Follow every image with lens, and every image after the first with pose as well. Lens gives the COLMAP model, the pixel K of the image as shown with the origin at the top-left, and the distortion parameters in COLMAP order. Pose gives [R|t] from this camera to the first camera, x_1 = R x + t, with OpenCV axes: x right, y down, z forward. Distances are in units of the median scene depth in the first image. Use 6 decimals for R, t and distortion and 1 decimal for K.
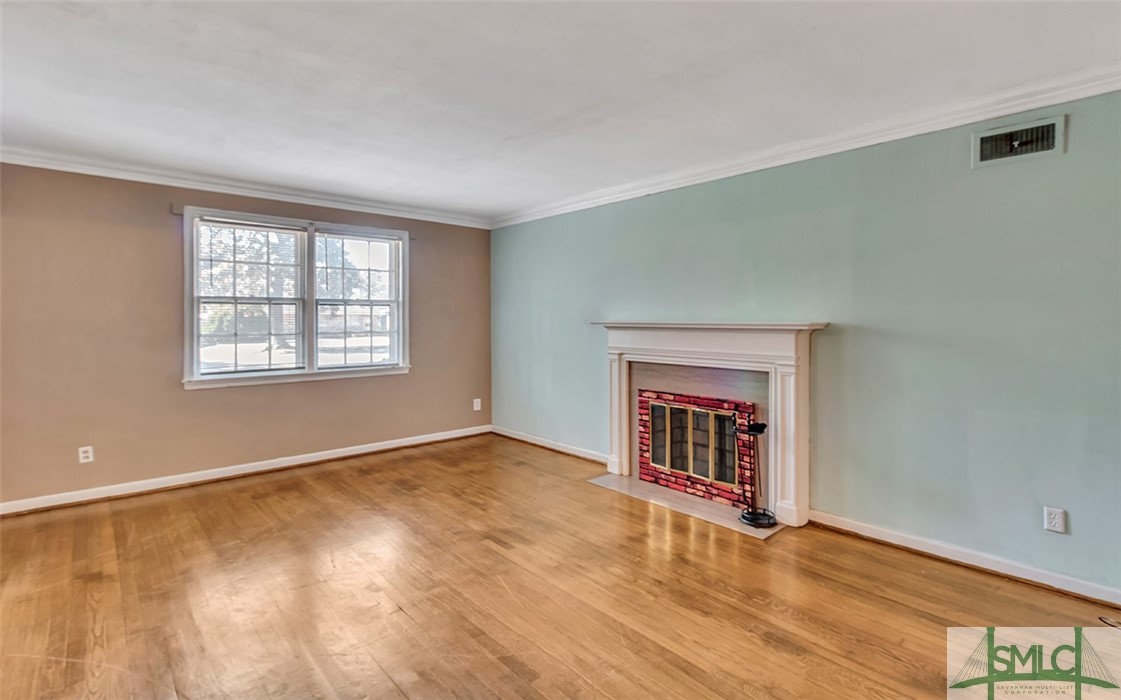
lens RADIAL K [[536.3, 0, 563.2], [0, 536.3, 323.3], [0, 0, 1]] dist [0.002150, 0.000546]
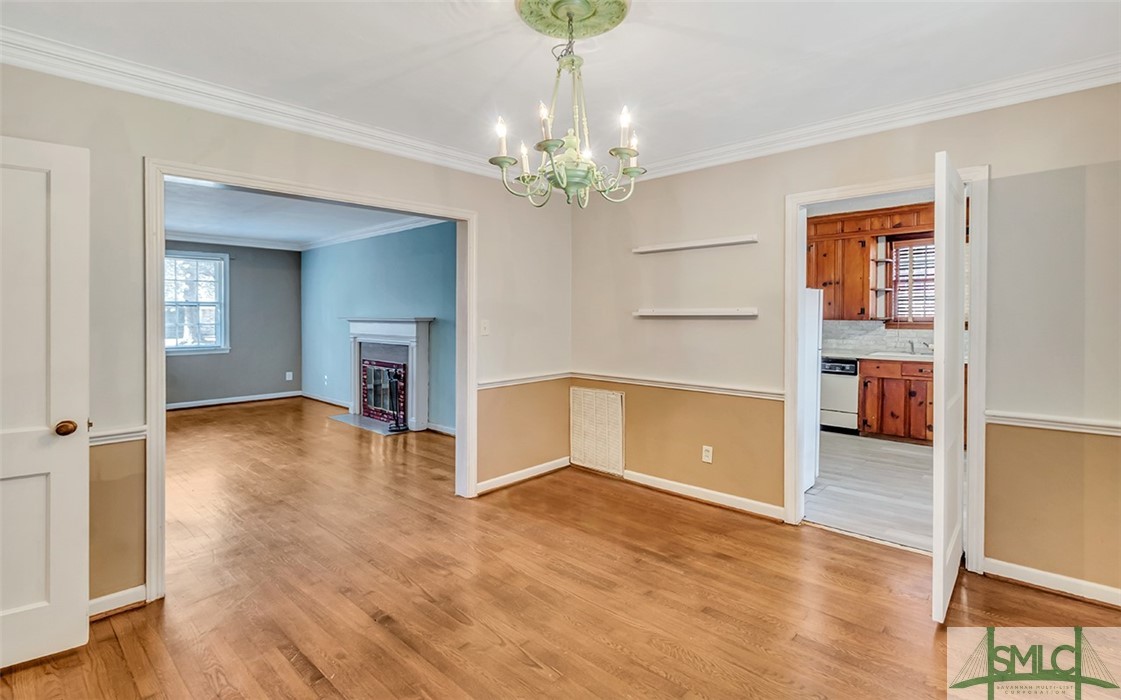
lens RADIAL K [[536.3, 0, 563.2], [0, 536.3, 323.3], [0, 0, 1]] dist [0.002150, 0.000546]
pose [[0.995608, 0.000421, 0.093616, 0.608718], [-0.000987, 0.999981, 0.006008, 0.005621], [-0.093612, -0.006074, 0.995590, -0.669428]]
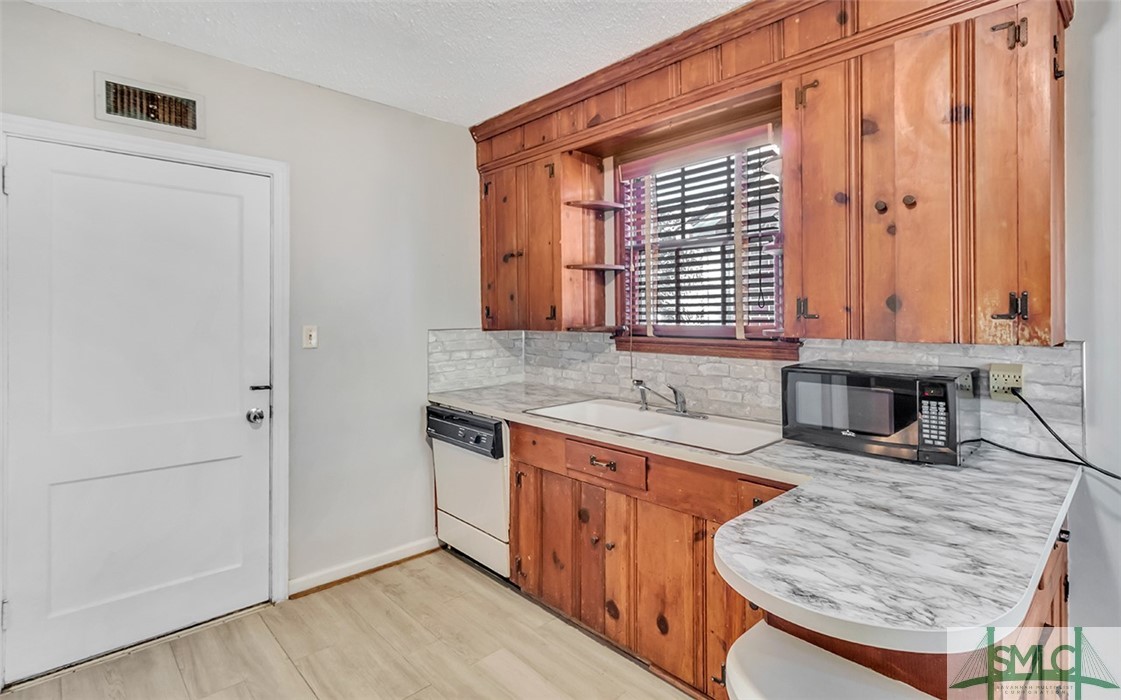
lens RADIAL K [[548.3, 0, 560.3], [0, 548.3, 306.0], [0, 0, 1]] dist [0.001352, 0.000348]
pose [[0.999676, 0.006481, 0.024628, 1.414575], [-0.005787, 0.999587, -0.028154, -0.006444], [-0.024800, 0.028002, 0.999300, -0.087958]]
